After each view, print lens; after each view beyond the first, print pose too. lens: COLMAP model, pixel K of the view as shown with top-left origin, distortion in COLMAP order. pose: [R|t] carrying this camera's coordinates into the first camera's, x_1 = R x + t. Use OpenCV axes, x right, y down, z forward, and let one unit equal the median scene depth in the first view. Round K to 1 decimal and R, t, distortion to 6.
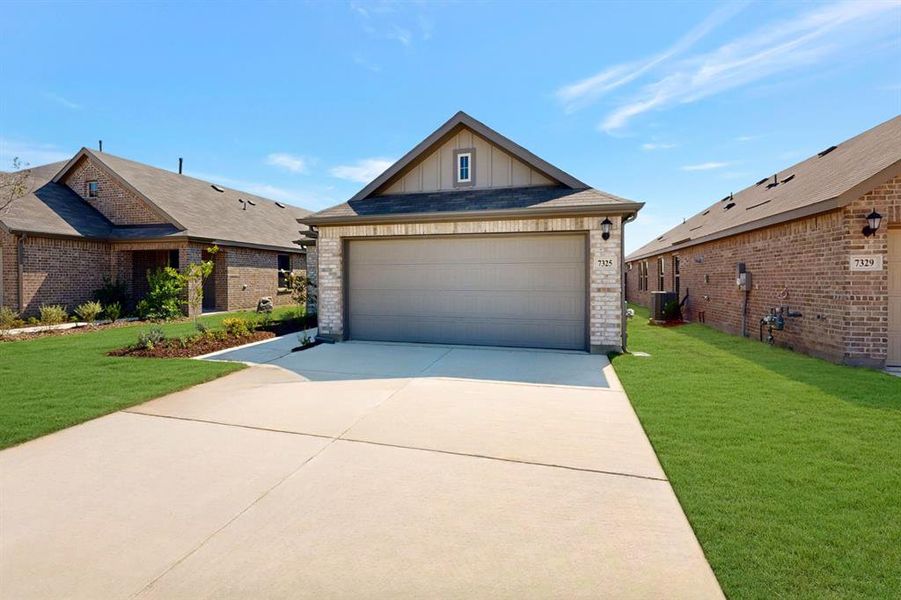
lens RADIAL K [[395.9, 0, 447.6], [0, 395.9, 277.6], [0, 0, 1]] dist [0.005126, -0.000459]
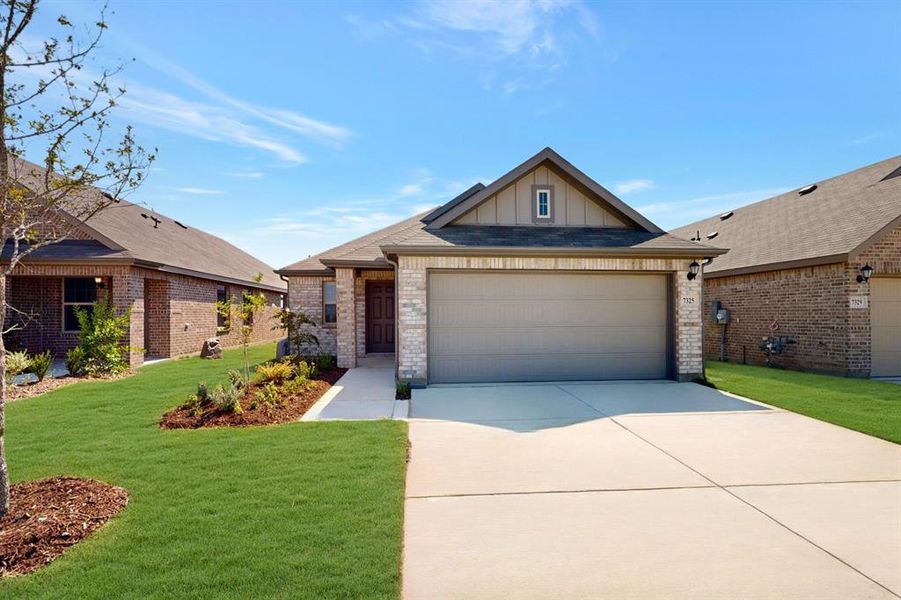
lens RADIAL K [[395.9, 0, 449.5], [0, 395.9, 306.8], [0, 0, 1]] dist [0.005126, -0.000459]
pose [[0.938829, 0.003515, 0.344366, -0.528402], [0.002336, 0.999860, -0.016574, -0.001443], [-0.344376, 0.016364, 0.938689, 0.147288]]
